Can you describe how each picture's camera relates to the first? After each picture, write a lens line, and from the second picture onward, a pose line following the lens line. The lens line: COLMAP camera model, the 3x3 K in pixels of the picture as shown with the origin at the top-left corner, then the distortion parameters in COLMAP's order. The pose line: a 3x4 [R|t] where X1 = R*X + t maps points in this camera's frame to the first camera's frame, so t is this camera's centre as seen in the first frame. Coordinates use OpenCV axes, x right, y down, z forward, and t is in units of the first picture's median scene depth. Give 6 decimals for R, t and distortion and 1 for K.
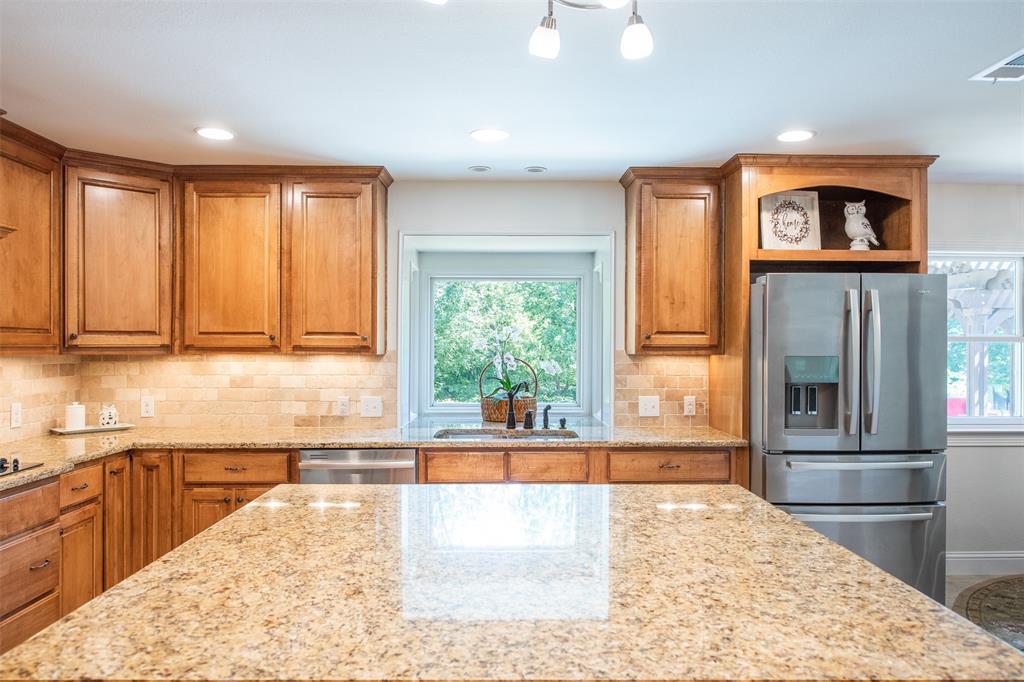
lens RADIAL K [[715.5, 0, 512.0], [0, 715.5, 341.0], [0, 0, 1]] dist [-0.007787, -0.002536]
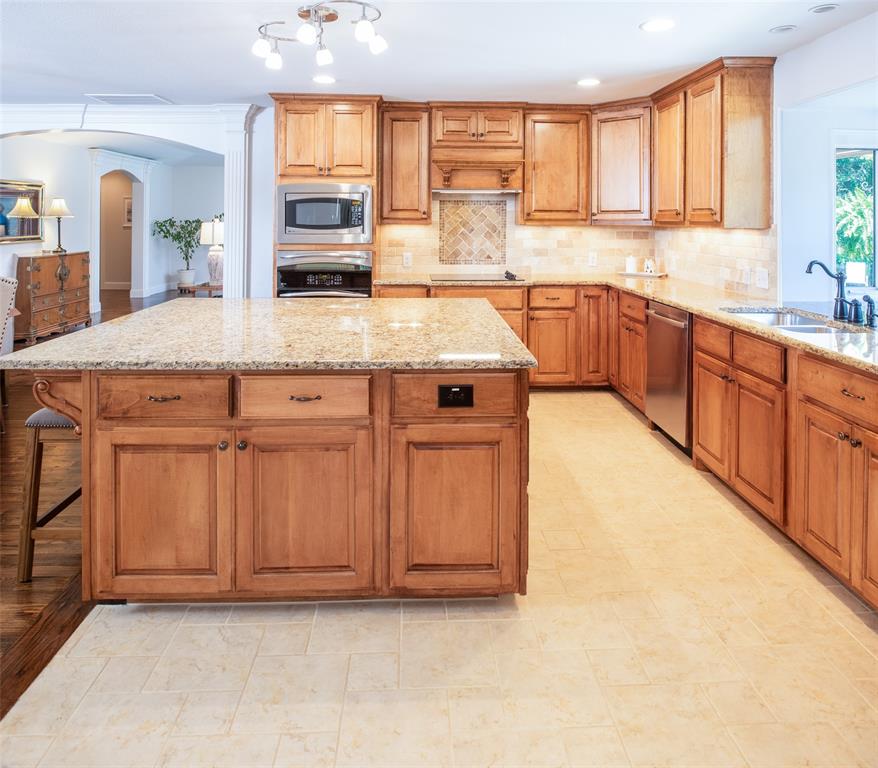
lens RADIAL K [[603.5, 0, 442.0], [0, 603.5, 218.4], [0, 0, 1]] dist [-0.009833, -0.002329]
pose [[0.025158, -0.002475, -0.999680, 0.730090], [0.001075, 0.999996, -0.002448, 0.005727], [0.999683, -0.001013, 0.025161, 0.542540]]
